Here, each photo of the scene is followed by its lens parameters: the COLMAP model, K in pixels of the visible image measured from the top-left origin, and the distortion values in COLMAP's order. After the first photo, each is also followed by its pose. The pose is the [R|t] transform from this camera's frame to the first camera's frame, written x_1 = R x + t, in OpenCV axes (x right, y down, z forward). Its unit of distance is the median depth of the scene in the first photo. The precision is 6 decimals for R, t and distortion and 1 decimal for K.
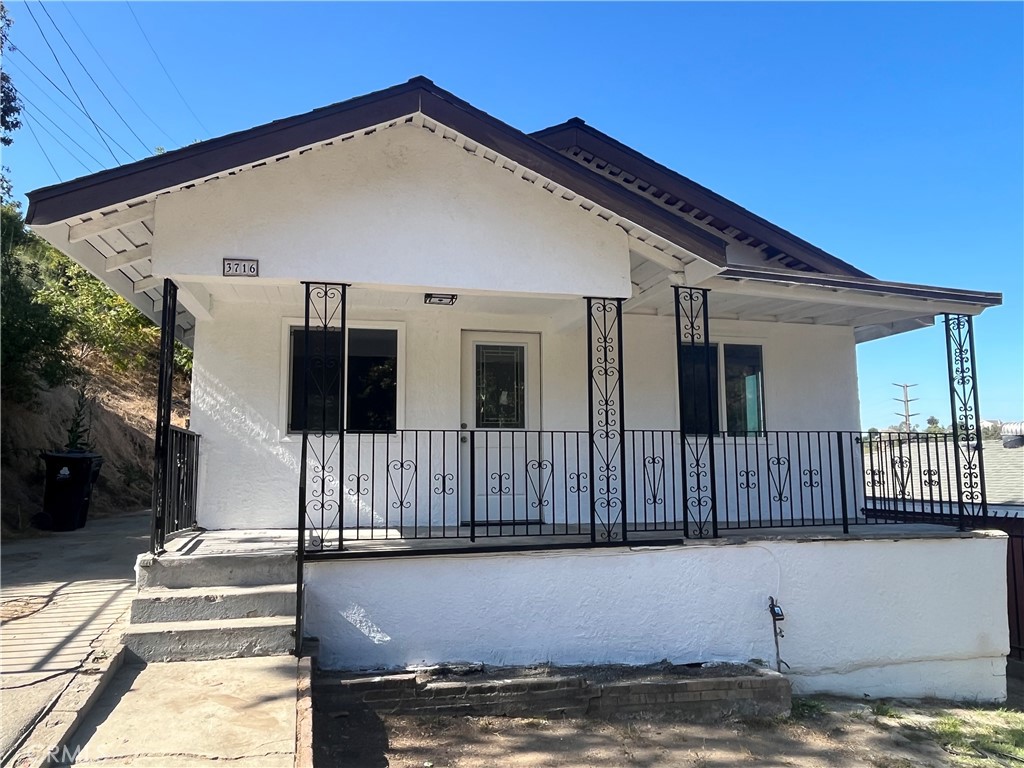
lens RADIAL K [[737.8, 0, 512.0], [0, 737.8, 384.0], [0, 0, 1]] dist [-0.032747, 0.000575]
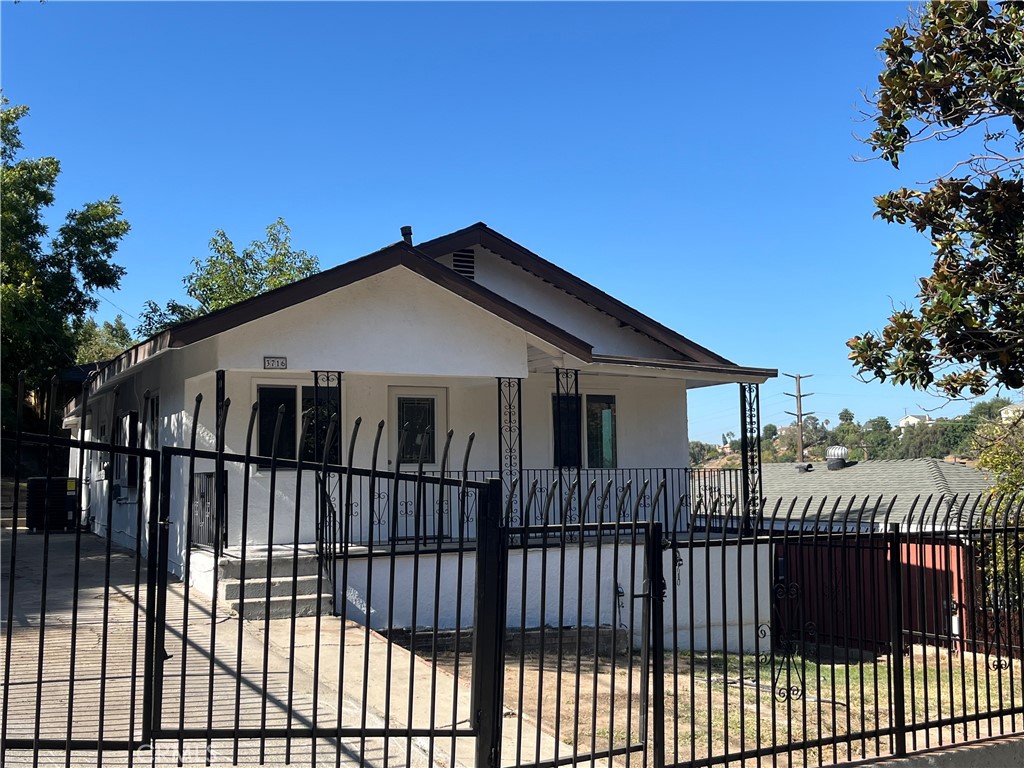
lens RADIAL K [[1057.5, 0, 512.0], [0, 1057.5, 384.0], [0, 0, 1]] dist [0.008523, 0.000774]
pose [[0.975271, 0.012183, 0.220677, -0.303161], [-0.016743, 0.999683, 0.018809, -0.133264], [-0.220378, -0.022039, 0.975166, -0.947359]]
